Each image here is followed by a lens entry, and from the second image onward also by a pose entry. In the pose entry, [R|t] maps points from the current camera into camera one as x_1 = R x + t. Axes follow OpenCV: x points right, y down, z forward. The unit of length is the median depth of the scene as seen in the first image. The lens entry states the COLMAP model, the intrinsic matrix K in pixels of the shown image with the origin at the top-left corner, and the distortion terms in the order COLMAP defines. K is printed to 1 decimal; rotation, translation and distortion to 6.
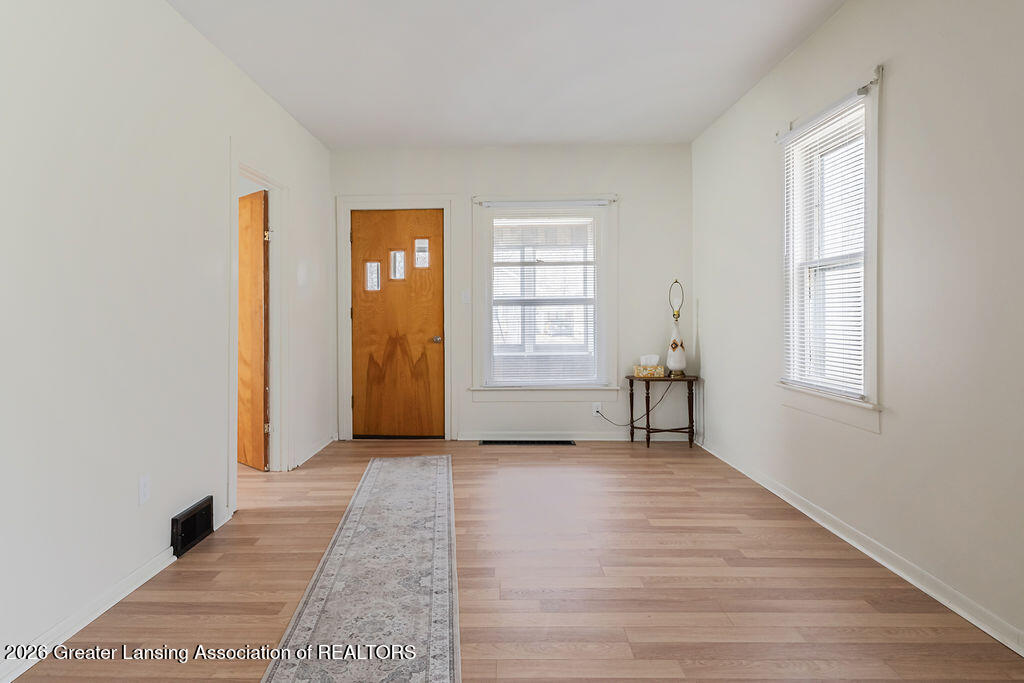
lens RADIAL K [[600.2, 0, 487.9], [0, 600.2, 337.3], [0, 0, 1]] dist [-0.000538, -0.000370]
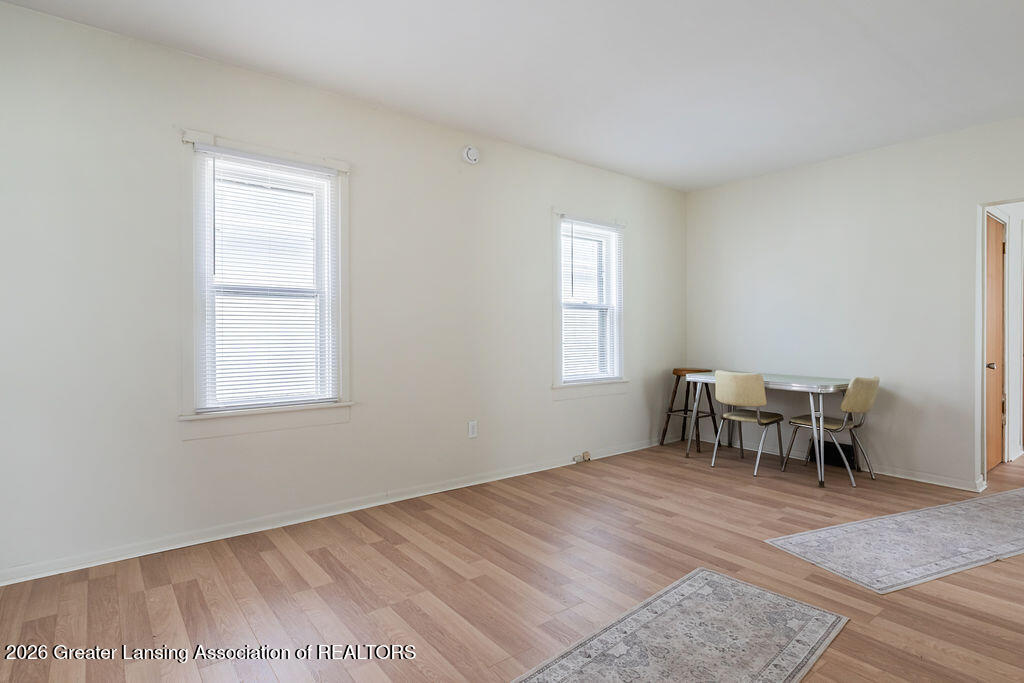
lens RADIAL K [[547.3, 0, 490.8], [0, 547.3, 336.3], [0, 0, 1]] dist [0.001847, 0.000529]
pose [[-0.636241, 0.009044, 0.771437, -0.524017], [0.034264, 0.999276, 0.016544, -0.047336], [-0.770729, 0.036958, -0.636091, 1.439760]]
